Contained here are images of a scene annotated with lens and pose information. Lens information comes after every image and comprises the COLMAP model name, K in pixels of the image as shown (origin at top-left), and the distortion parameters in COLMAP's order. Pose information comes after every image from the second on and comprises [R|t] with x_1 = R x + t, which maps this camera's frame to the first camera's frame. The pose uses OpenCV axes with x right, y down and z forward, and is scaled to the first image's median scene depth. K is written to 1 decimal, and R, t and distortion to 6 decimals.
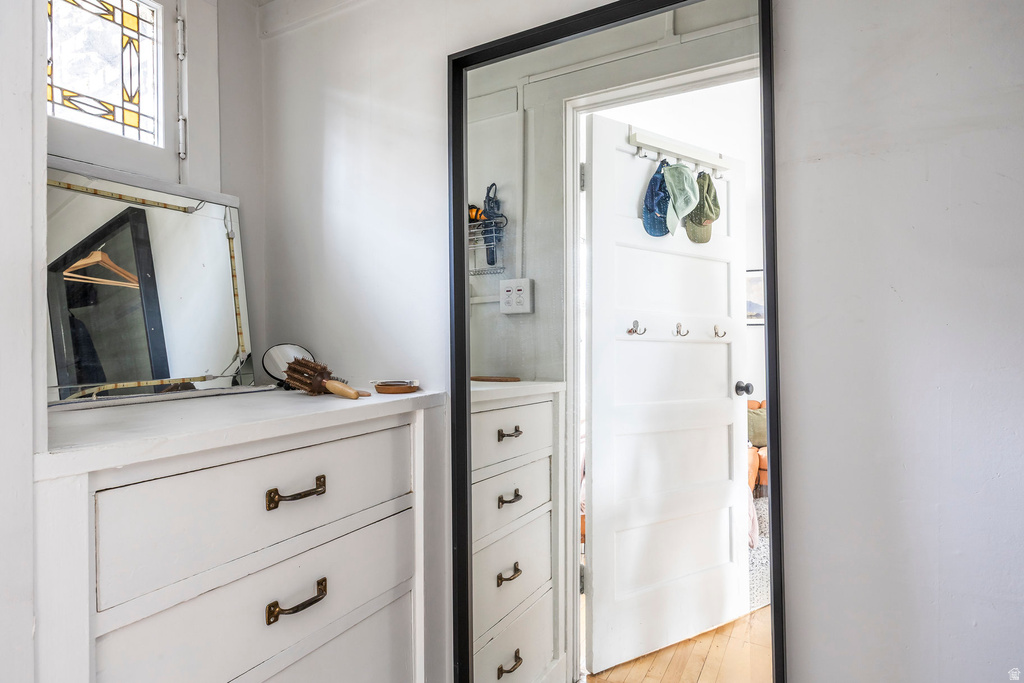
lens RADIAL K [[545.2, 0, 512.0], [0, 545.2, 341.5], [0, 0, 1]] dist [0.003264, 0.000548]
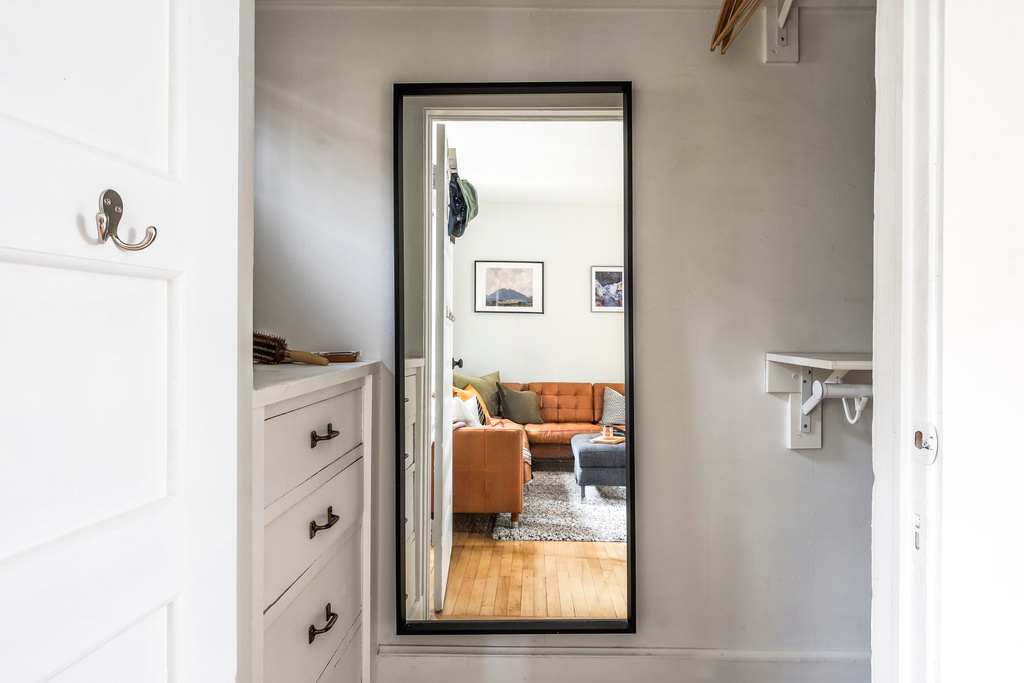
lens RADIAL K [[649.6, 0, 512.0], [0, 649.6, 341.5], [0, 0, 1]] dist [0.001228, 0.000043]
pose [[0.876344, 0.000287, 0.481686, -0.563297], [-0.006726, 0.999910, 0.011641, 0.032329], [-0.481640, -0.013441, 0.876266, -0.389563]]
